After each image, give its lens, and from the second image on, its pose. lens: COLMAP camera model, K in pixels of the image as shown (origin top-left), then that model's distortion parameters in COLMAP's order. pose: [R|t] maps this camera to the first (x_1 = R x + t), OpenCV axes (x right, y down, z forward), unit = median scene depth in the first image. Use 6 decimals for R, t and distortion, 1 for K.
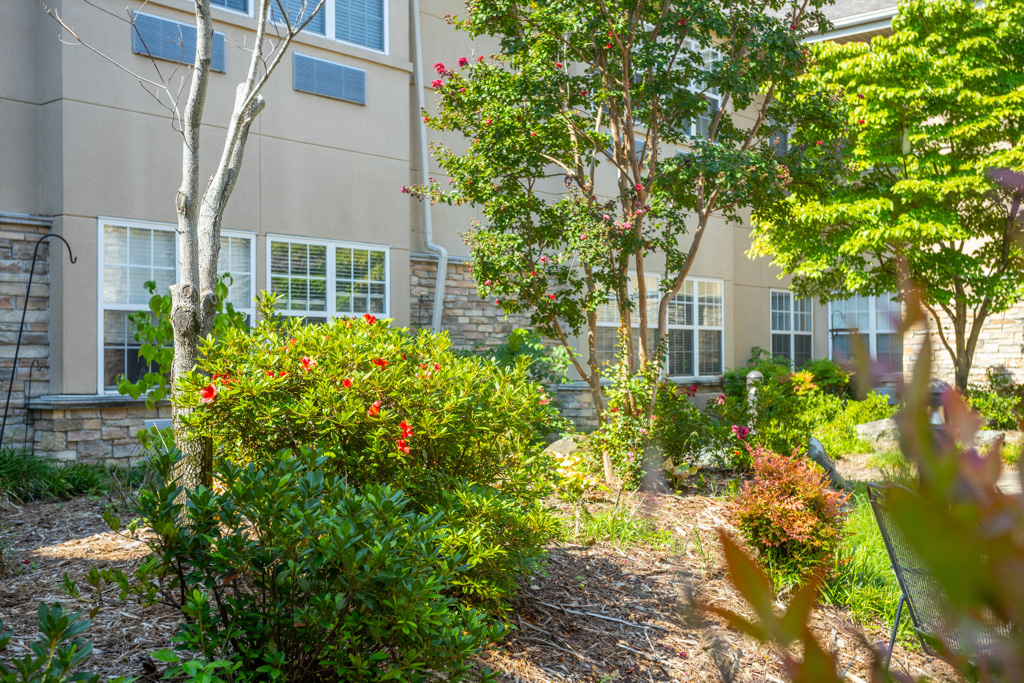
lens RADIAL K [[1168.2, 0, 512.0], [0, 1168.2, 341.5], [0, 0, 1]] dist [0.010809, 0.037099]
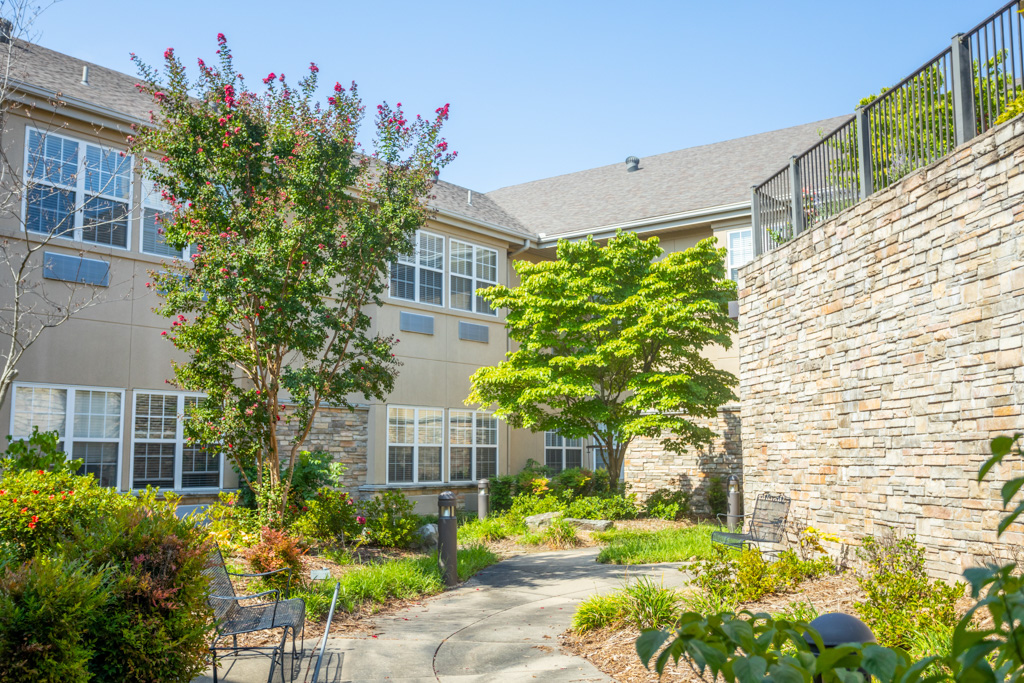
lens RADIAL K [[1014.1, 0, 514.3], [0, 1014.1, 346.5], [0, 0, 1]] dist [0.002522, 0.030789]
pose [[0.998946, 0.010318, 0.044729, 0.219413], [-0.006133, 0.995675, -0.092704, -0.026574], [-0.045492, 0.092332, 0.994689, -0.334170]]
